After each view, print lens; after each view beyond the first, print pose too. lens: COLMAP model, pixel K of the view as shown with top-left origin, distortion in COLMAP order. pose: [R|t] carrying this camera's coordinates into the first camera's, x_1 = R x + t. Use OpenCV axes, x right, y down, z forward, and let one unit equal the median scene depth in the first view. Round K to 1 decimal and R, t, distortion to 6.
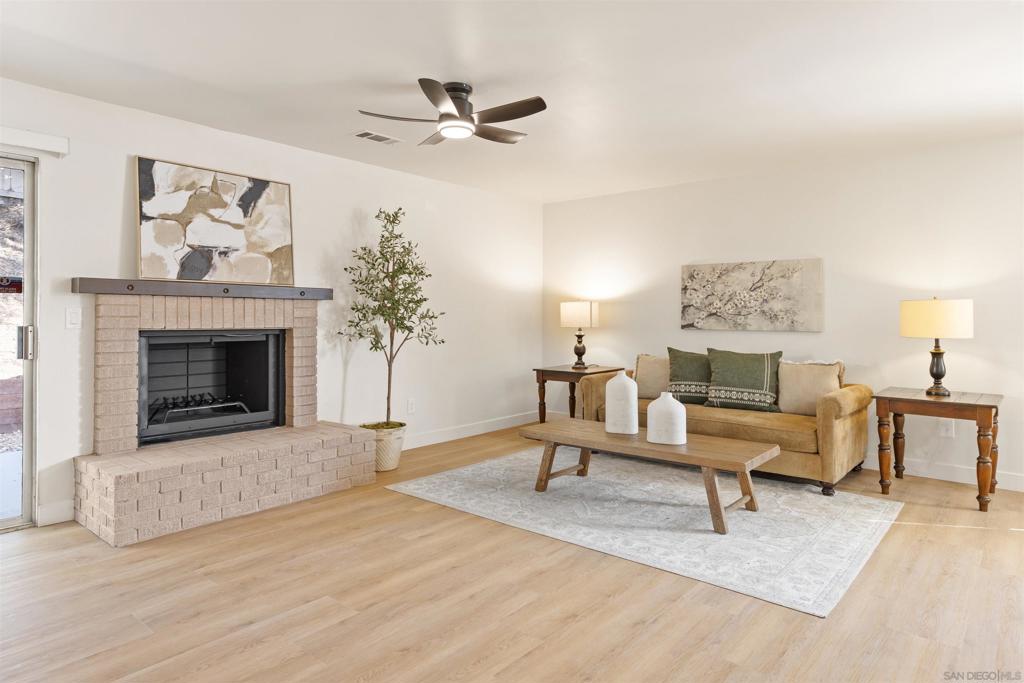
lens RADIAL K [[608.4, 0, 506.9], [0, 608.4, 313.9], [0, 0, 1]] dist [0.007366, -0.000554]
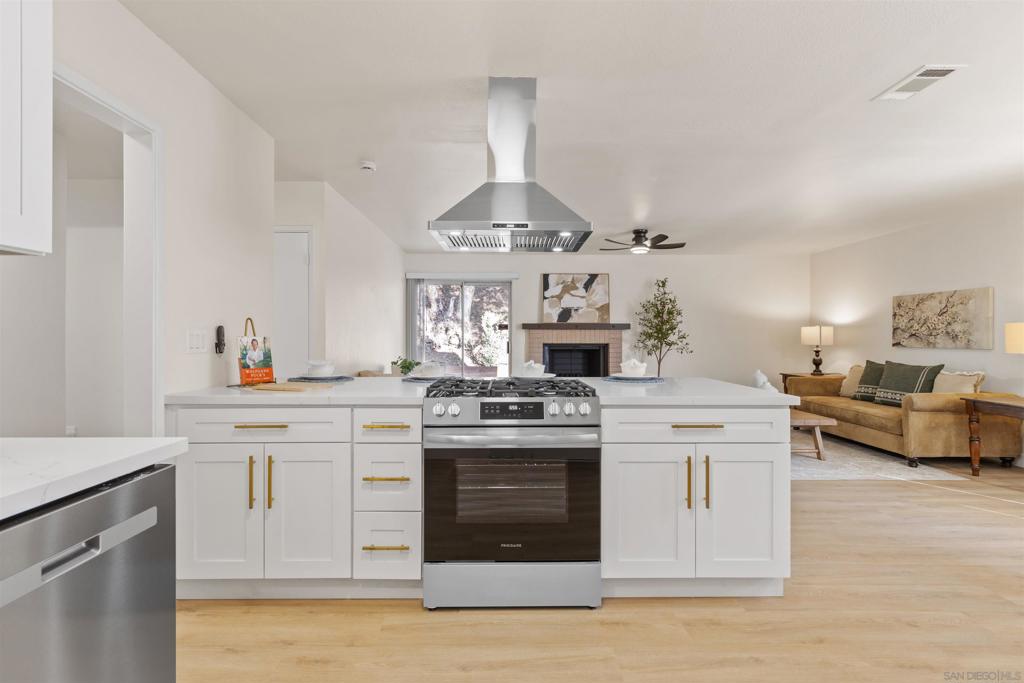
lens RADIAL K [[505.0, 0, 499.2], [0, 505.0, 335.5], [0, 0, 1]] dist [0.000821, -0.000533]
pose [[0.647927, -0.006608, -0.761674, 0.737468], [0.005784, 0.999976, -0.003756, 0.001021], [0.761680, -0.001972, 0.647950, -0.412079]]
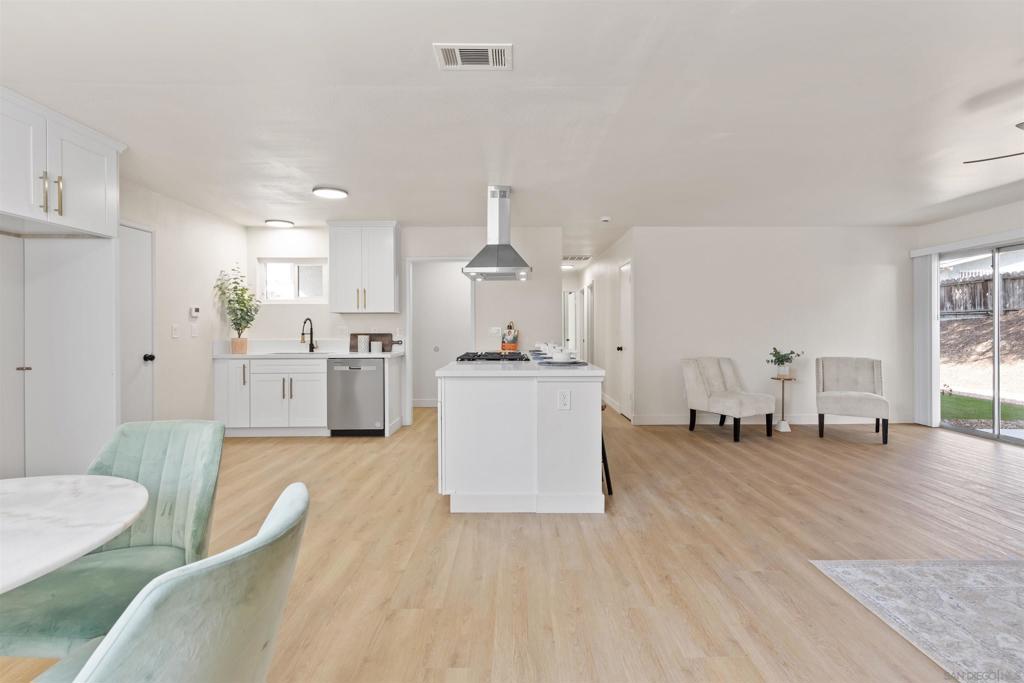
lens RADIAL K [[453.2, 0, 521.7], [0, 453.2, 331.2], [0, 0, 1]] dist [0.003988, -0.000317]
pose [[-0.749720, -0.000740, -0.661755, 0.890343], [0.002608, 0.999988, -0.004072, 0.007979], [0.661750, -0.004778, -0.749709, 0.729352]]
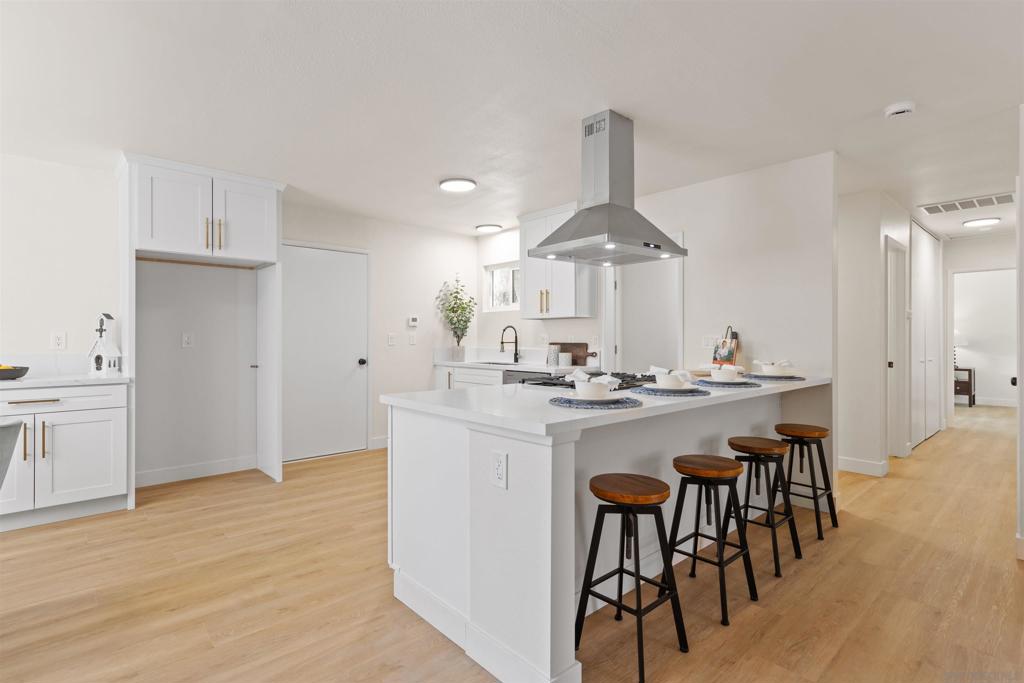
lens RADIAL K [[496.4, 0, 515.3], [0, 496.4, 340.3], [0, 0, 1]] dist [0.009437, -0.001245]
pose [[-0.993248, -0.005946, 0.115858, 0.339633], [-0.006016, 0.999982, -0.000253, 0.003182], [-0.115855, -0.000948, -0.993266, 0.662686]]
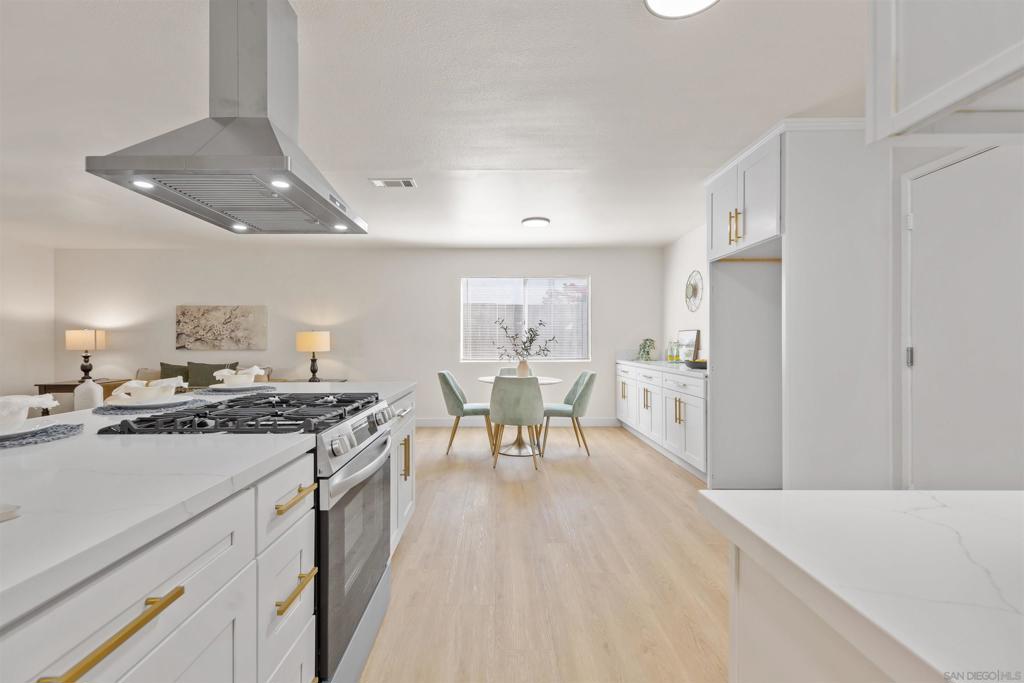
lens RADIAL K [[453.2, 0, 500.2], [0, 453.2, 342.3], [0, 0, 1]] dist [0.003988, -0.000317]
pose [[0.751595, -0.010250, 0.659545, 0.202290], [0.002741, 0.999919, 0.012415, -0.004926], [-0.659619, -0.007523, 0.751563, -0.425764]]
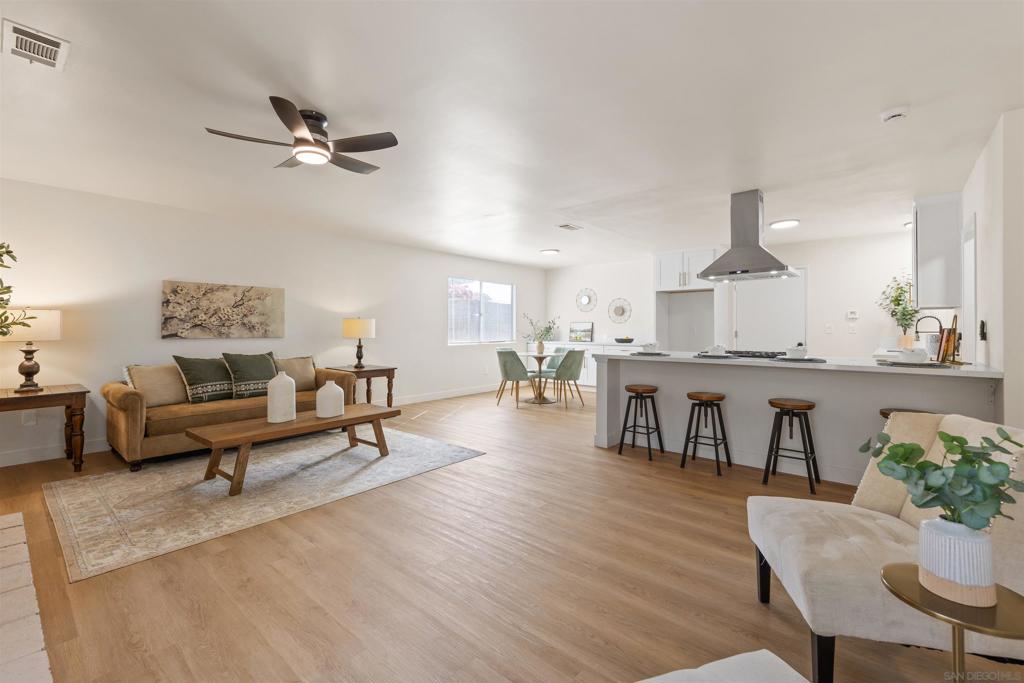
lens RADIAL K [[446.5, 0, 513.7], [0, 446.5, 323.8], [0, 0, 1]] dist [0.008646, 0.000805]
pose [[-0.005542, 0.005381, 0.999970, -0.683524], [-0.005149, 0.999972, -0.005409, -0.001122], [-0.999971, -0.005179, -0.005514, 0.499412]]
